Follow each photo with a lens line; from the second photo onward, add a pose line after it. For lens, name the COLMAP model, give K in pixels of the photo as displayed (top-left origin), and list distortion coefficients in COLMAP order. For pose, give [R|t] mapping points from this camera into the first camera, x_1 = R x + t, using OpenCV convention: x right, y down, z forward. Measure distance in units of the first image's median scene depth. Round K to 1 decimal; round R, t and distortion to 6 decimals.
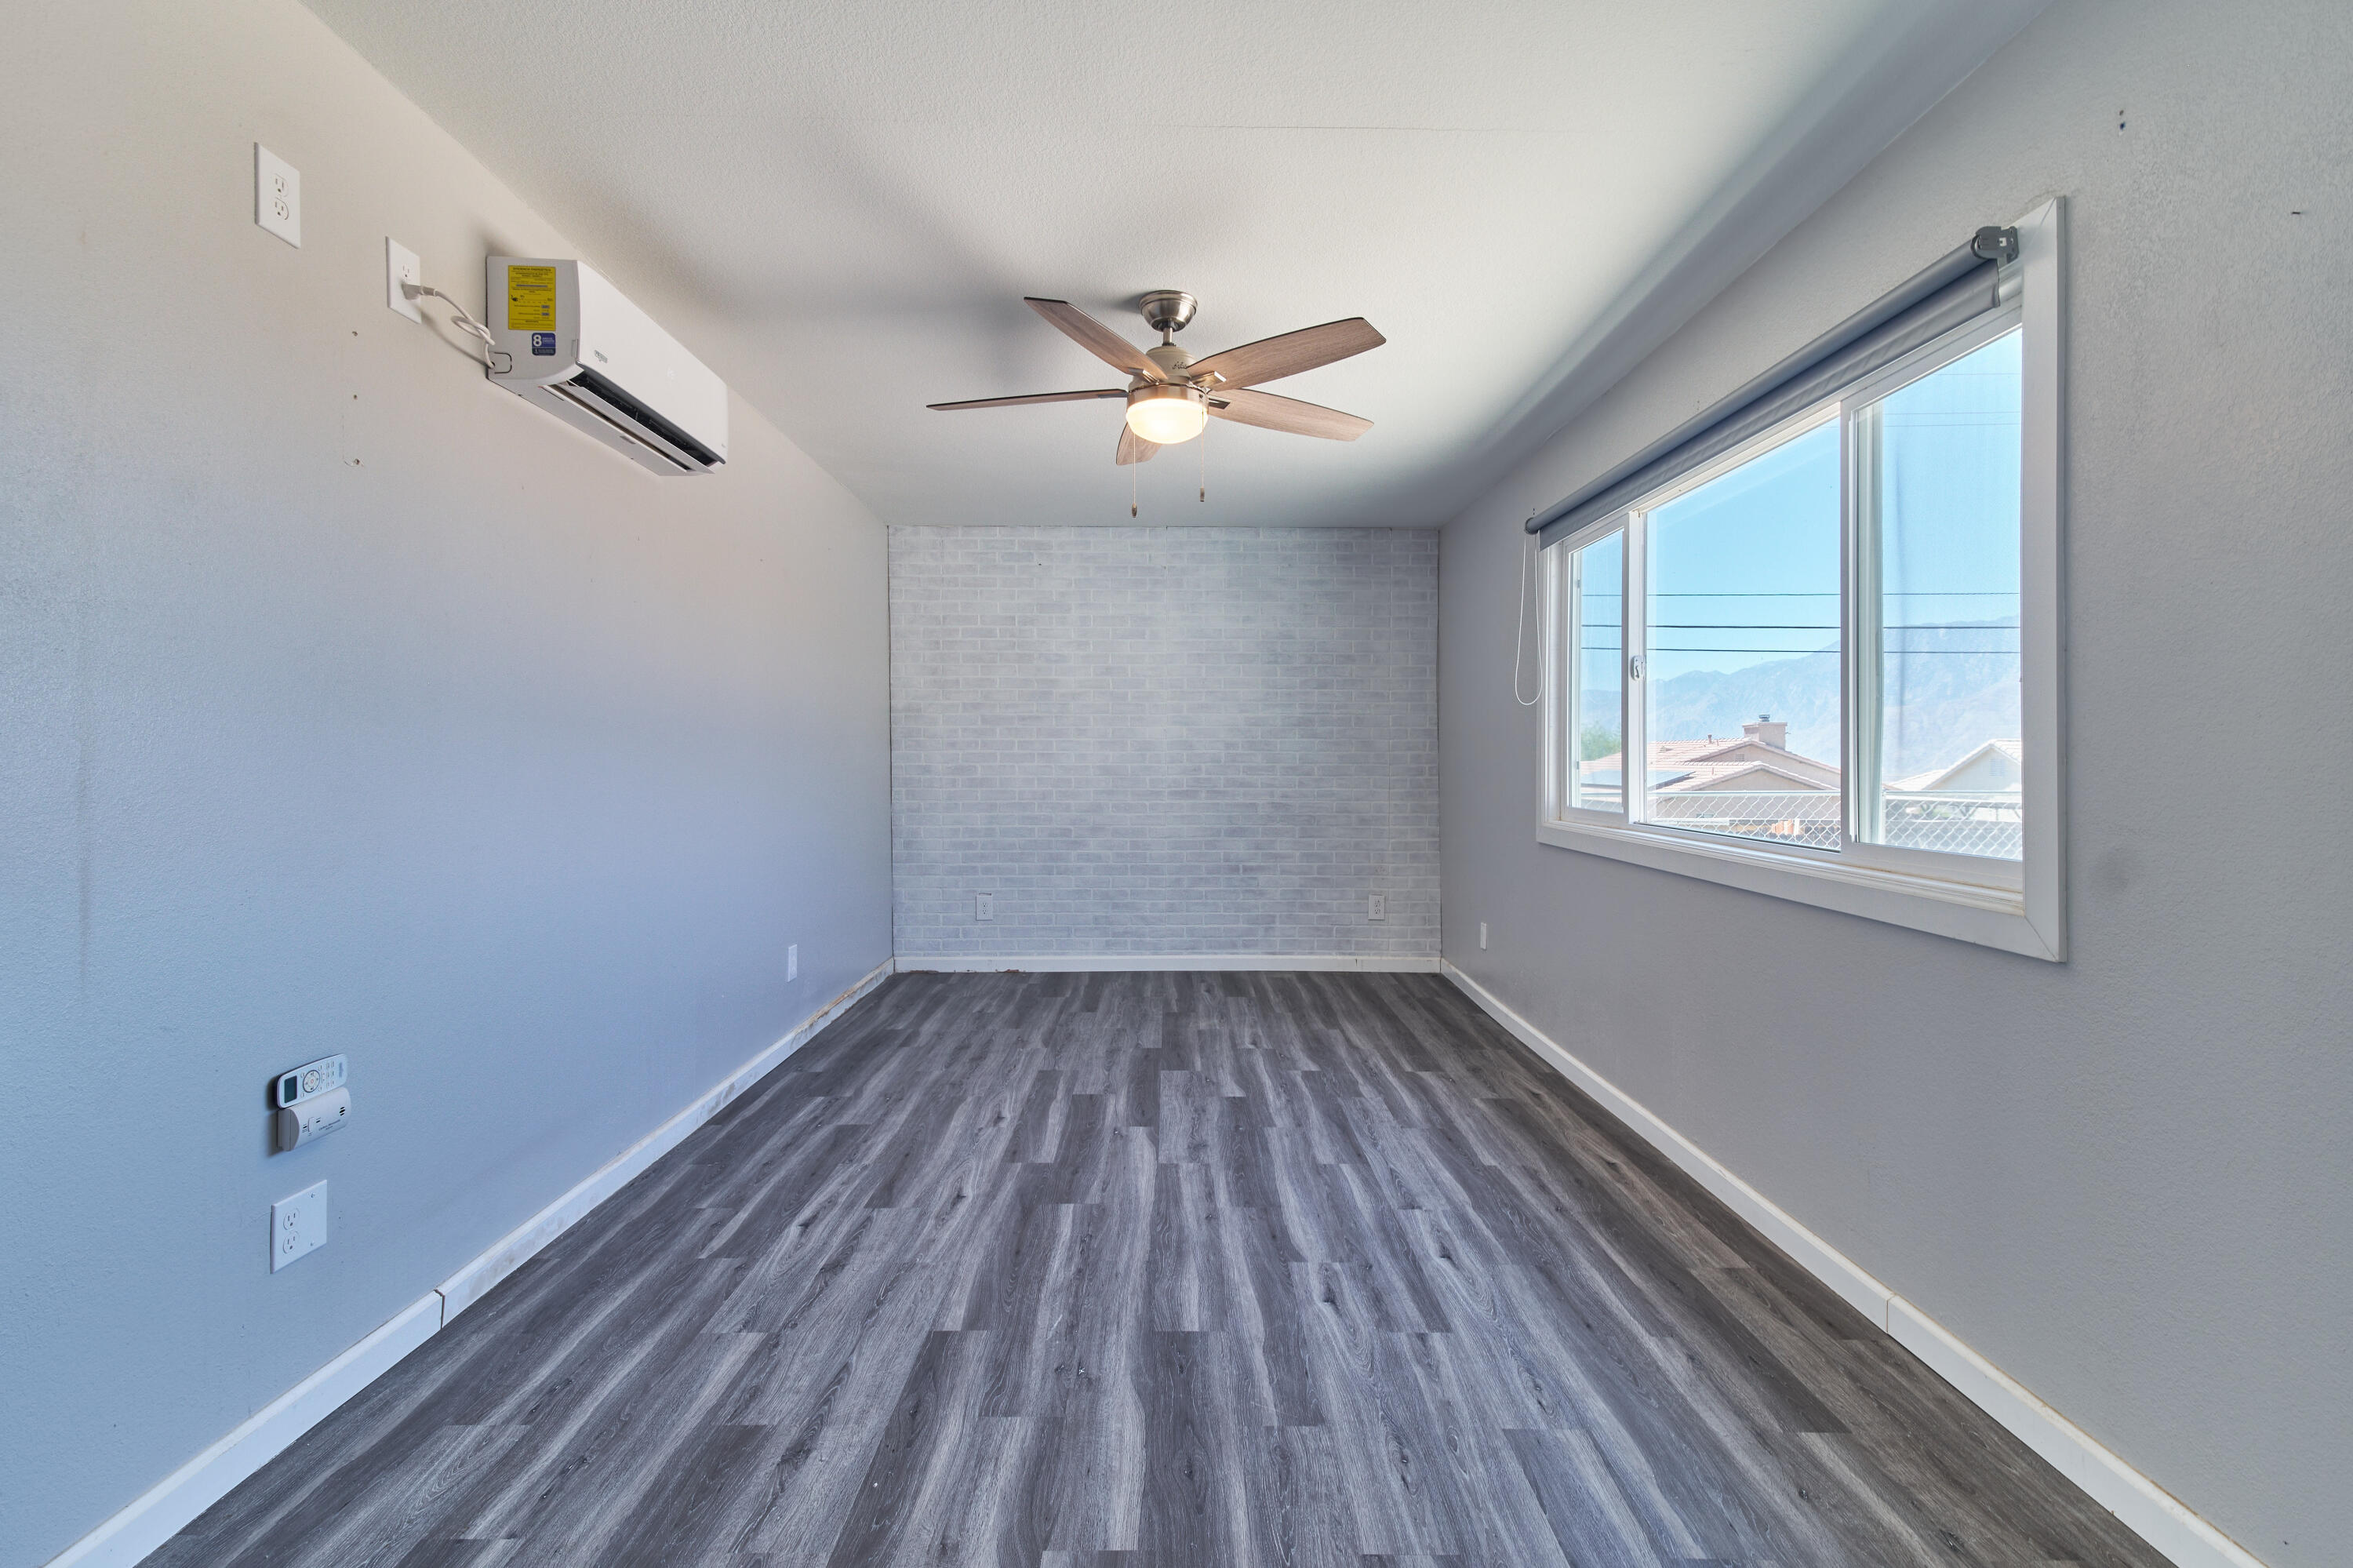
lens RADIAL K [[1074.6, 0, 1174.4], [0, 1074.6, 759.2], [0, 0, 1]] dist [0.080902, -0.000026]
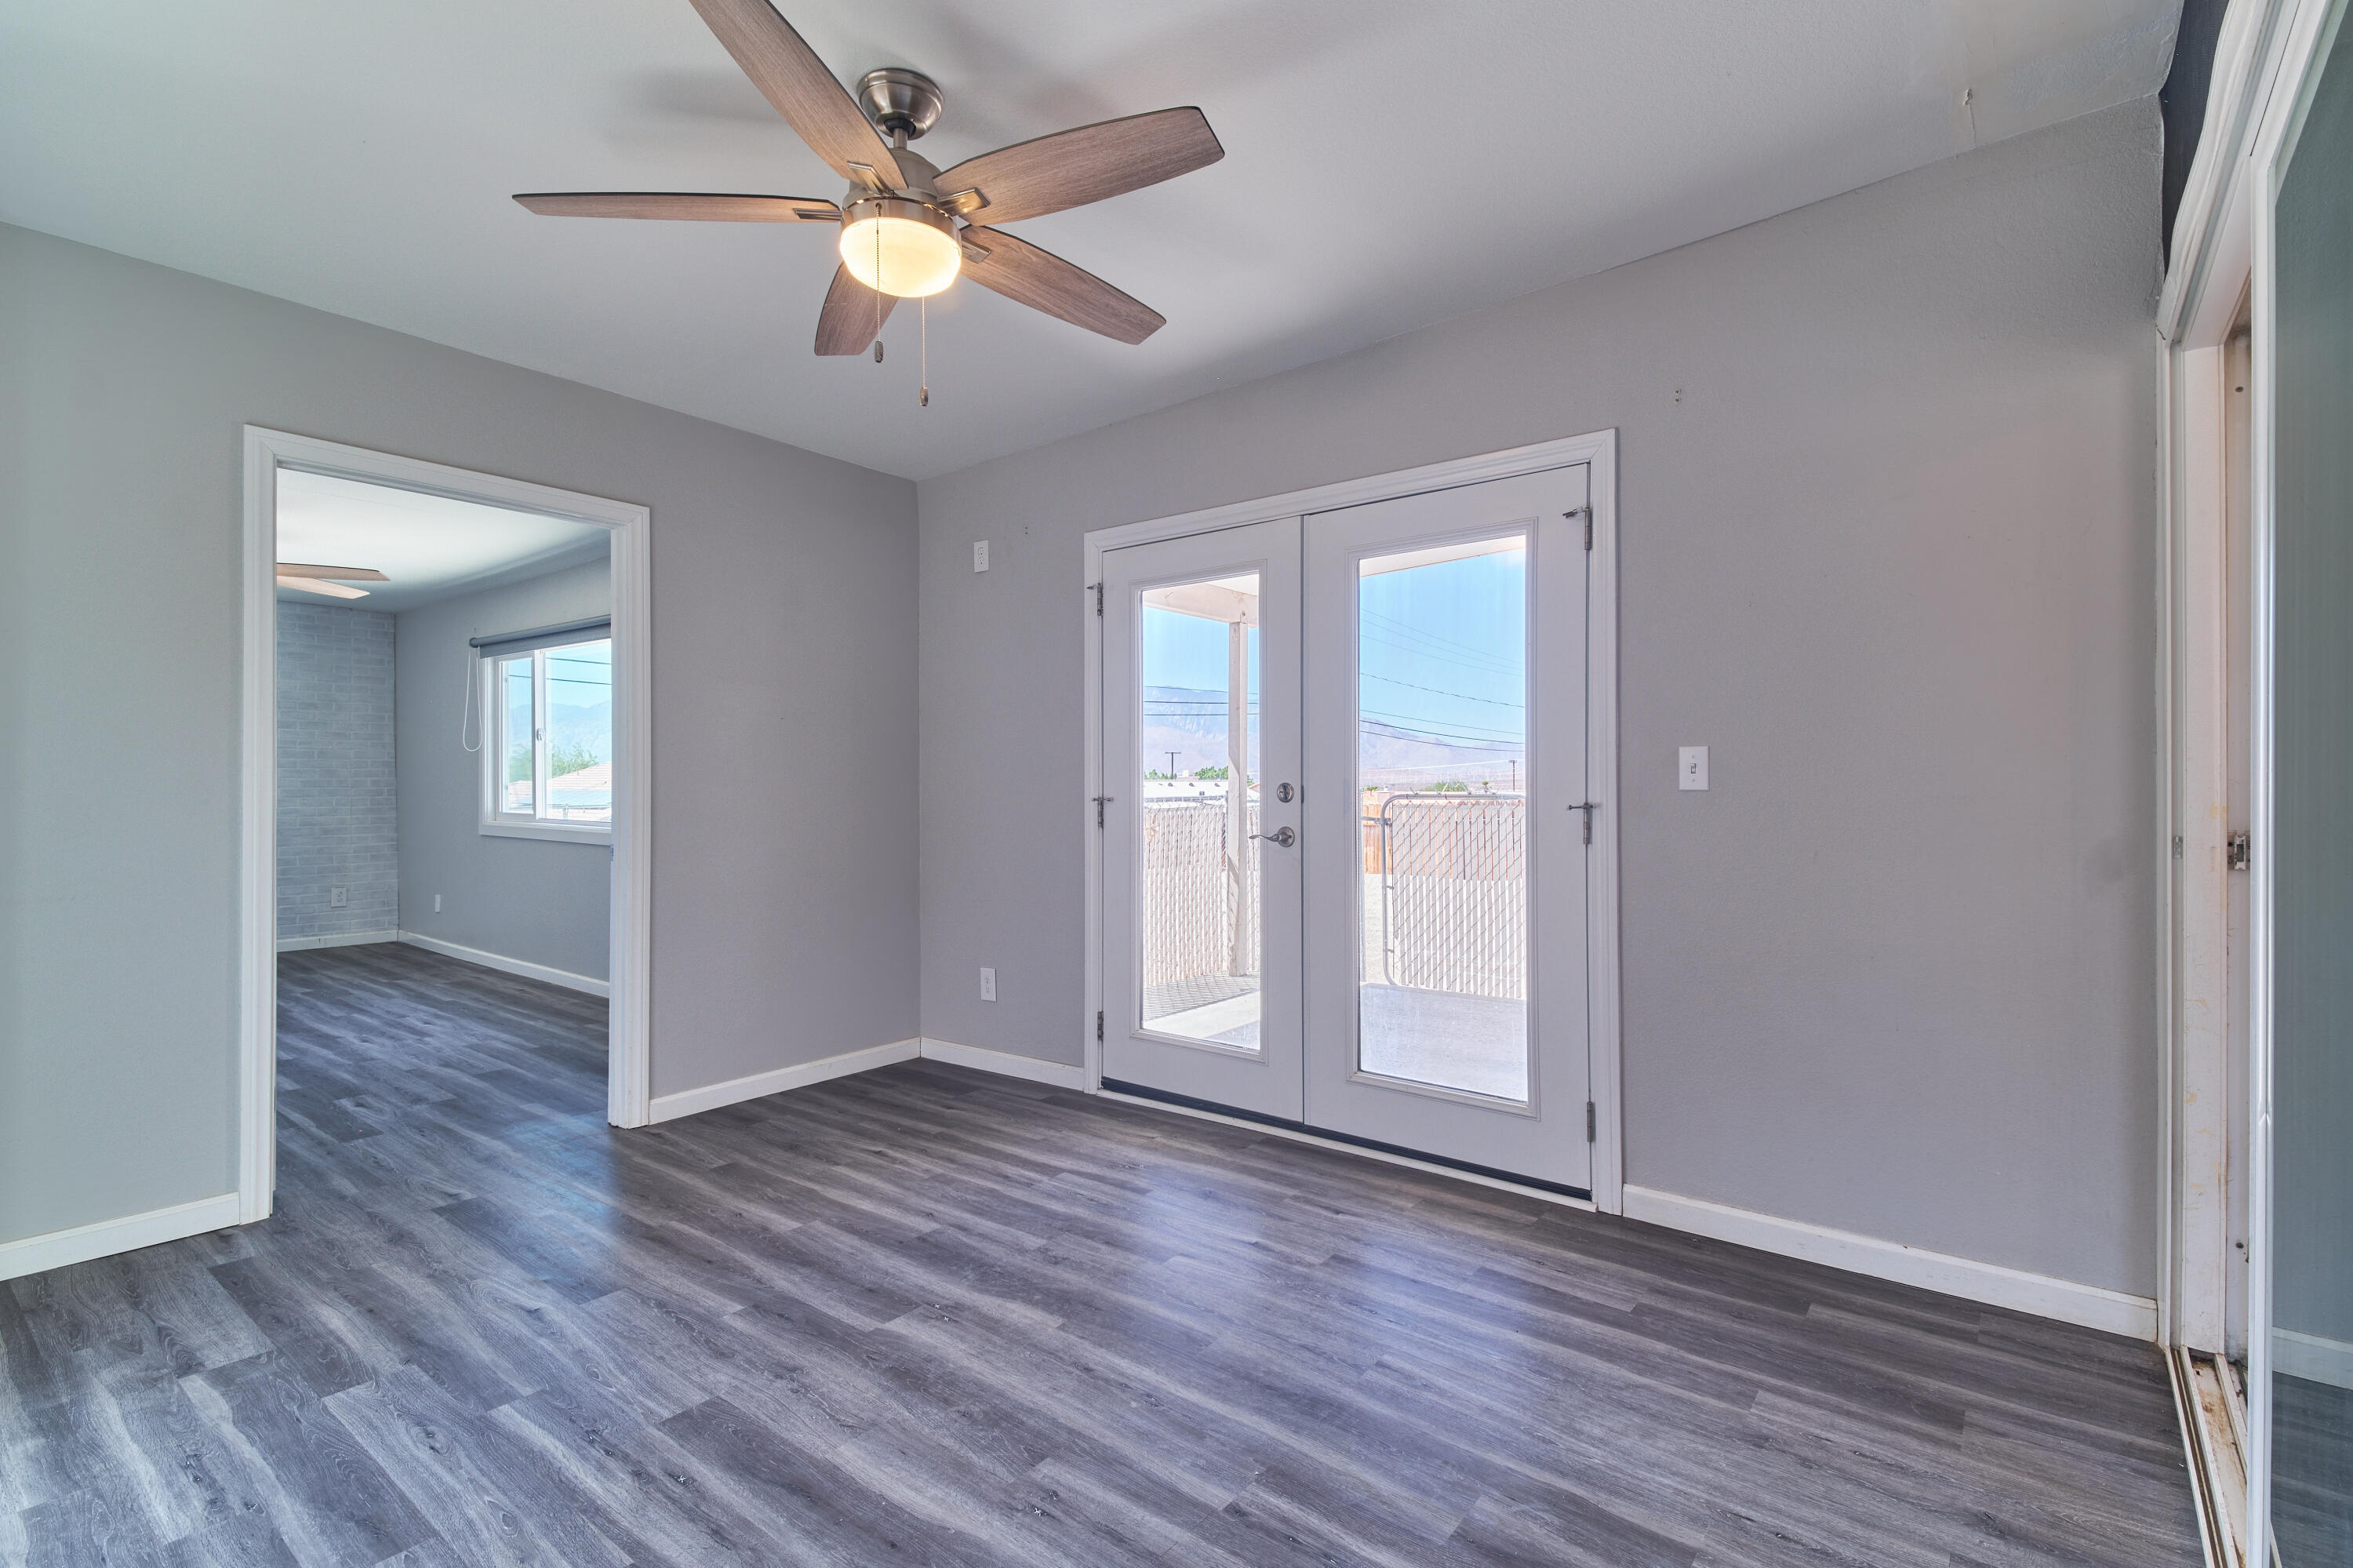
lens RADIAL K [[1066.2, 0, 1173.5], [0, 1066.2, 787.6], [0, 0, 1]] dist [0.054095, -0.026175]
pose [[0.626096, -0.004445, 0.779733, -0.209390], [0.000823, 0.999987, 0.005039, -0.001114], [-0.779746, -0.002513, 0.626091, -0.615032]]
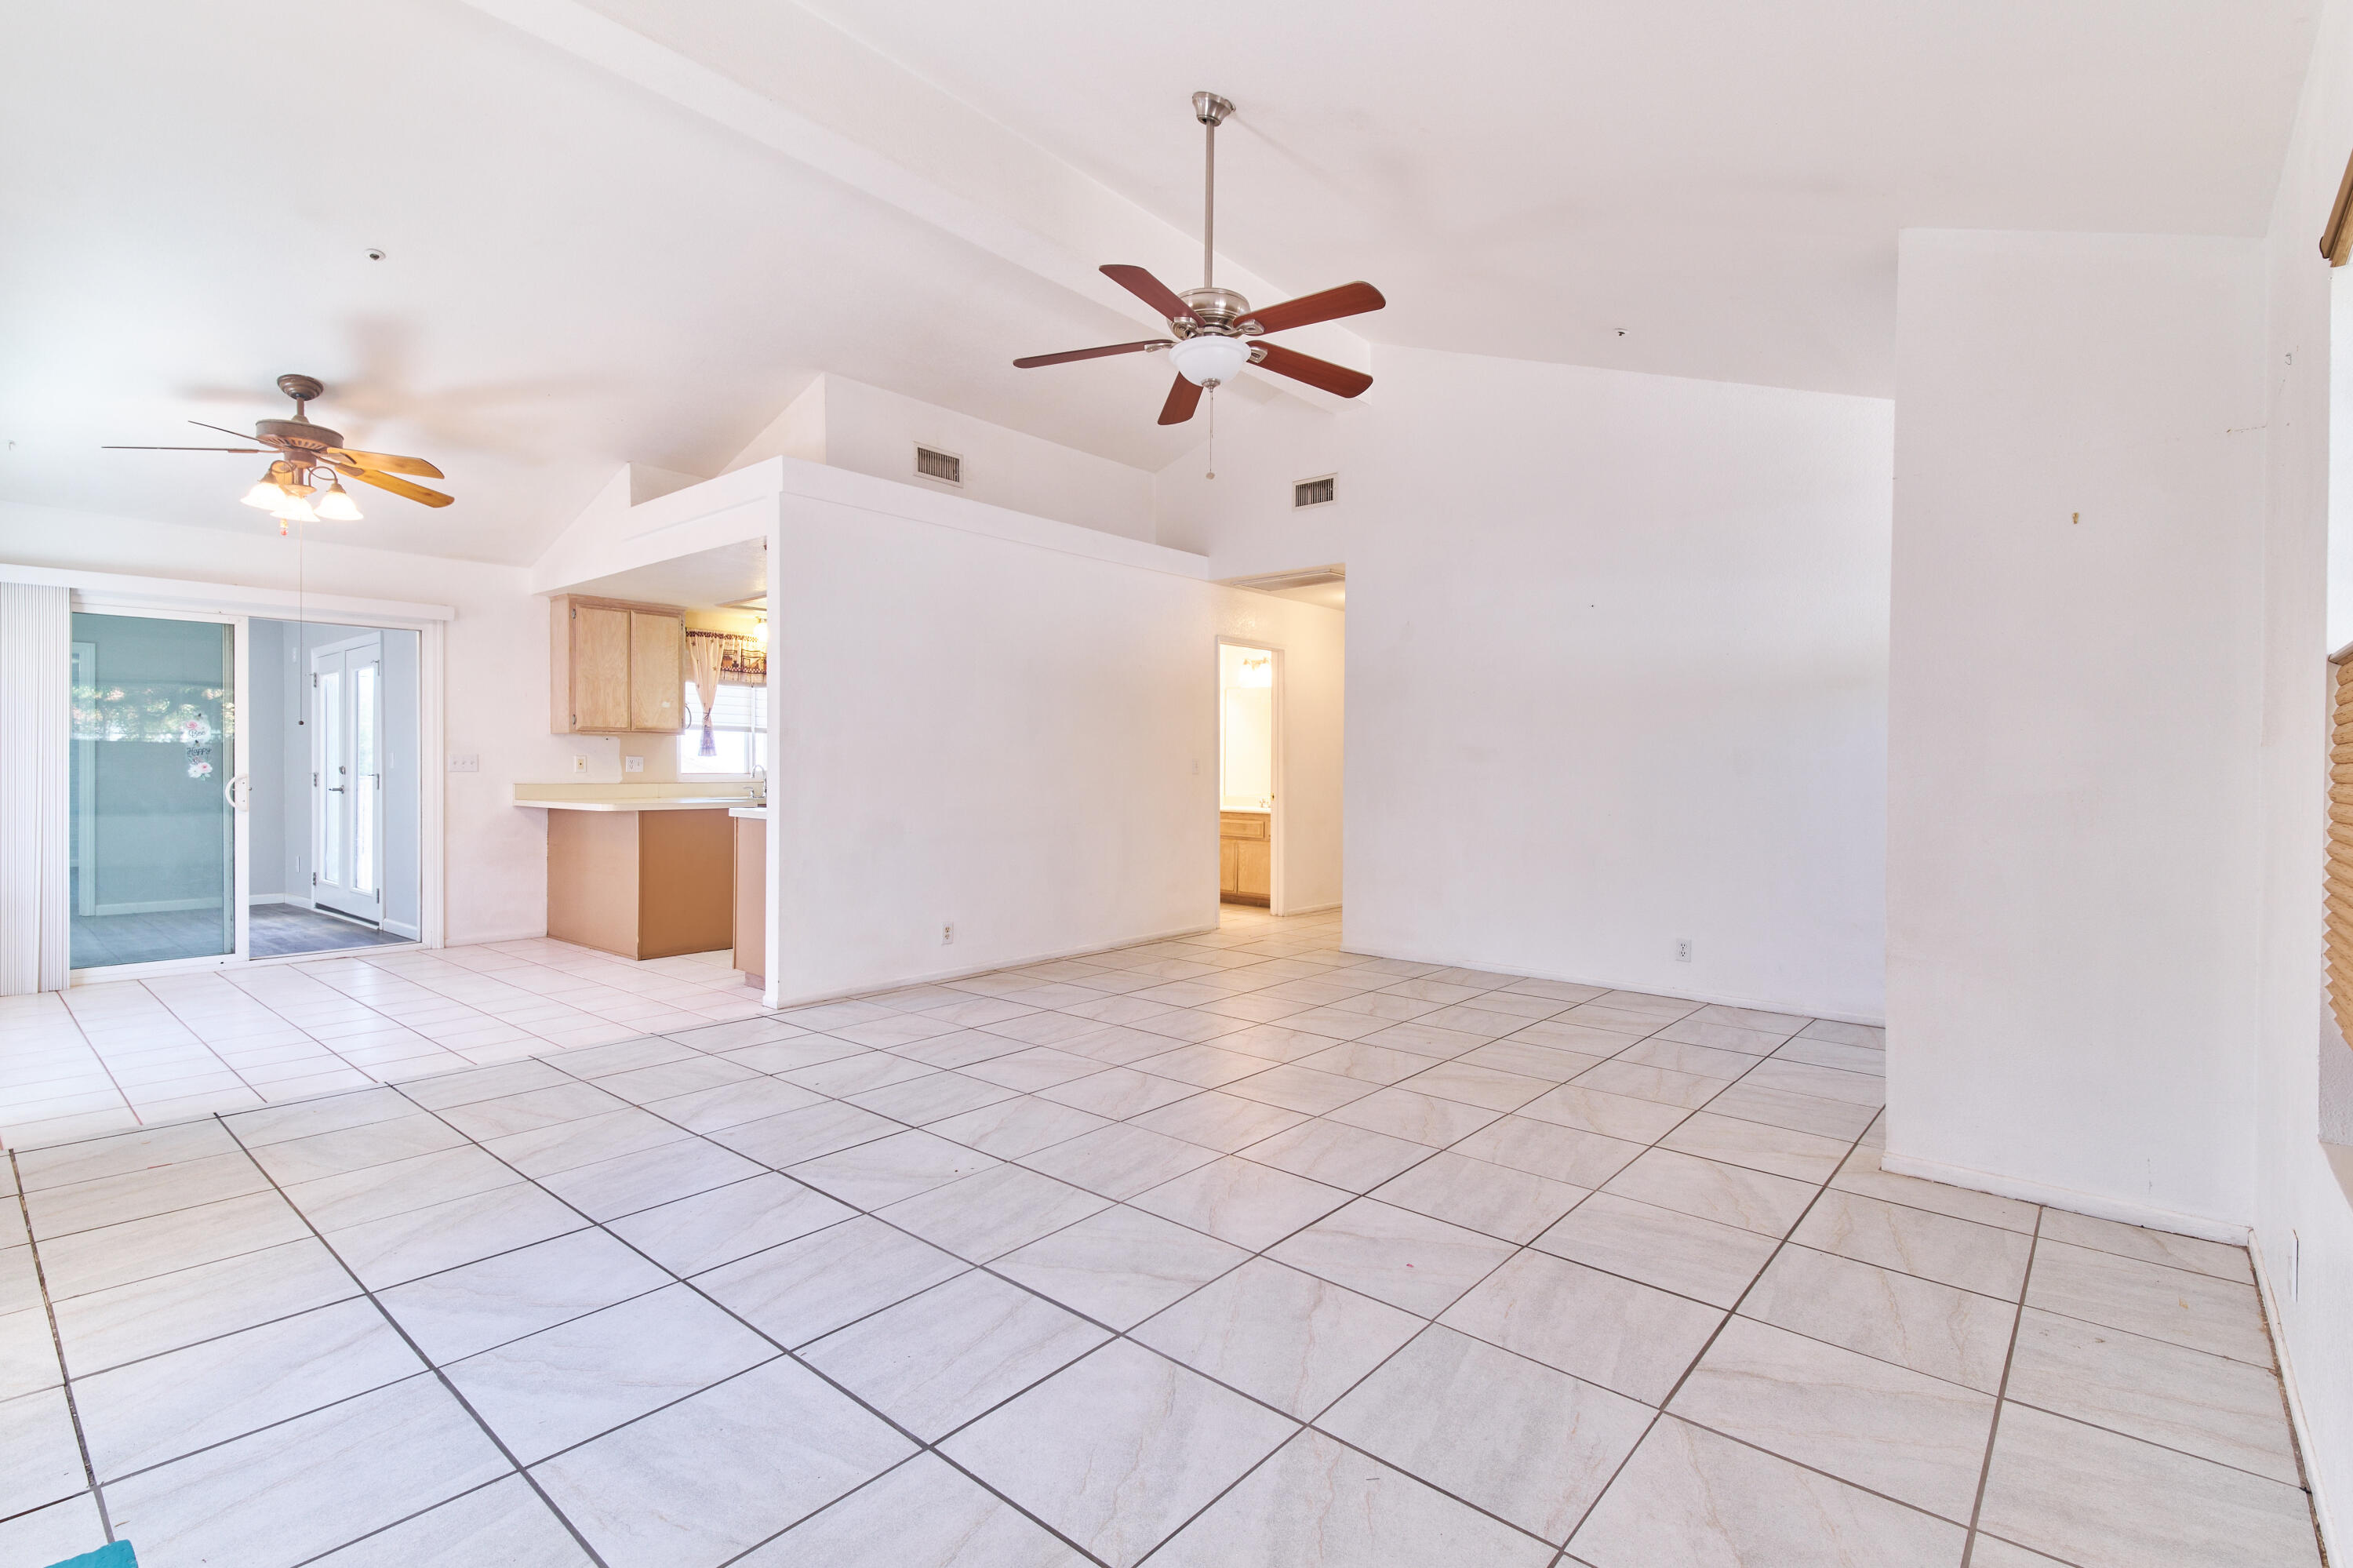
lens RADIAL K [[1118.0, 0, 1220.6], [0, 1118.0, 773.5], [0, 0, 1]] dist [0.061373, -0.032104]
pose [[0.670054, -0.006977, 0.742279, -0.041831], [0.000388, 0.999959, 0.009049, -0.004375], [-0.742312, -0.005775, 0.670029, -2.110082]]
